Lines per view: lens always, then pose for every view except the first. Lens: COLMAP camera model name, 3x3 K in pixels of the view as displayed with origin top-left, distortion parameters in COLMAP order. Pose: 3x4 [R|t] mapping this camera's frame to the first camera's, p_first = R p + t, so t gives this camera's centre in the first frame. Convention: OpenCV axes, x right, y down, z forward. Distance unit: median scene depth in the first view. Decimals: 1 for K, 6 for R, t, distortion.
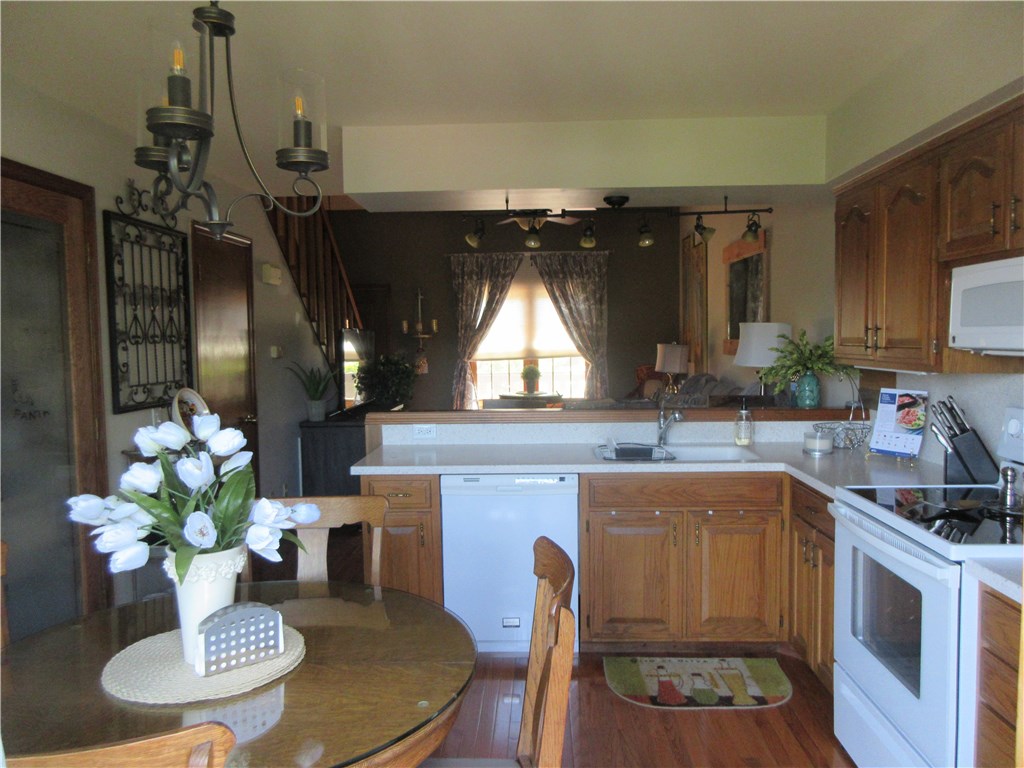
lens RADIAL K [[753.6, 0, 505.4], [0, 753.6, 380.4], [0, 0, 1]] dist [-0.027242, 0.006661]
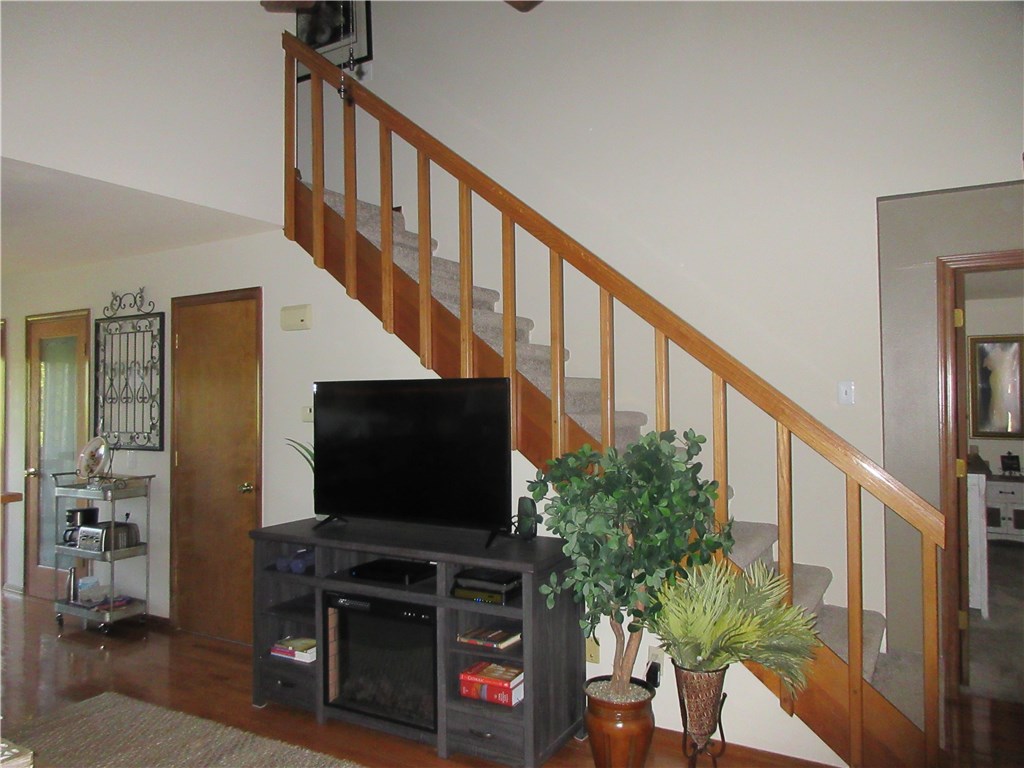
lens RADIAL K [[753.6, 0, 513.2], [0, 753.6, 382.0], [0, 0, 1]] dist [-0.027242, 0.006661]
pose [[-0.441706, 0.002702, -0.897156, 0.337362], [-0.033475, 0.999249, 0.019491, -0.102823], [0.896535, 0.038641, -0.441284, 1.667616]]
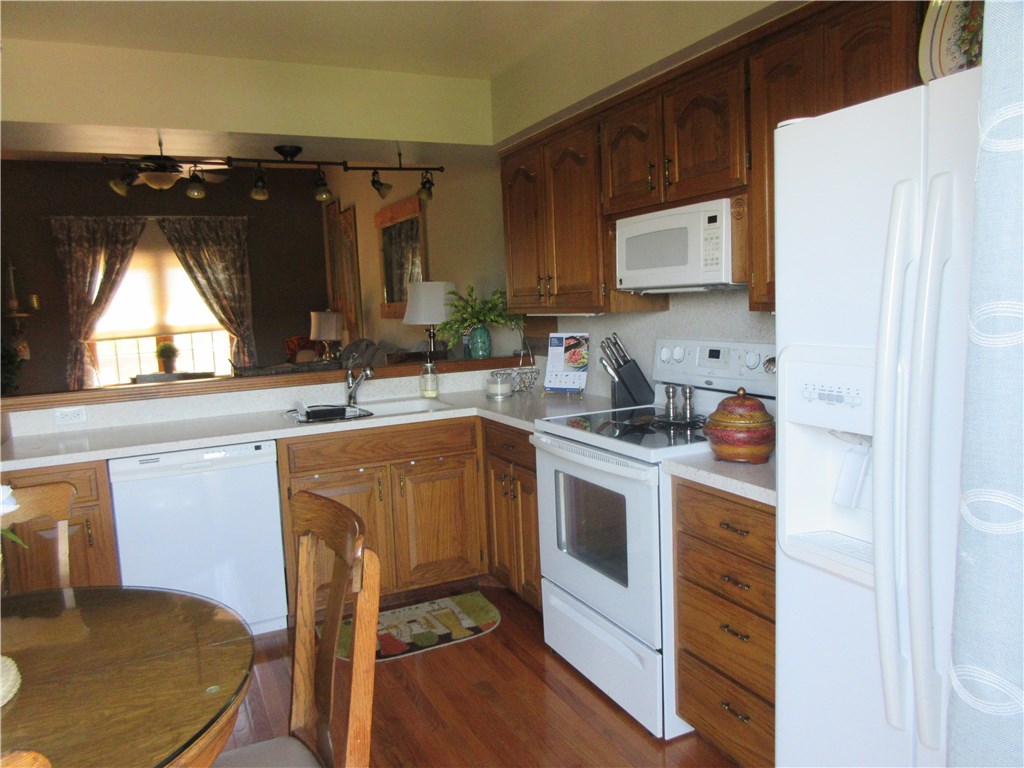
lens RADIAL K [[753.6, 0, 510.6], [0, 753.6, 385.2], [0, 0, 1]] dist [-0.027242, 0.006661]
pose [[0.875298, -0.076561, 0.477485, -0.090520], [0.060302, 0.996961, 0.049314, 0.028108], [-0.479809, -0.014371, 0.877255, 0.039528]]
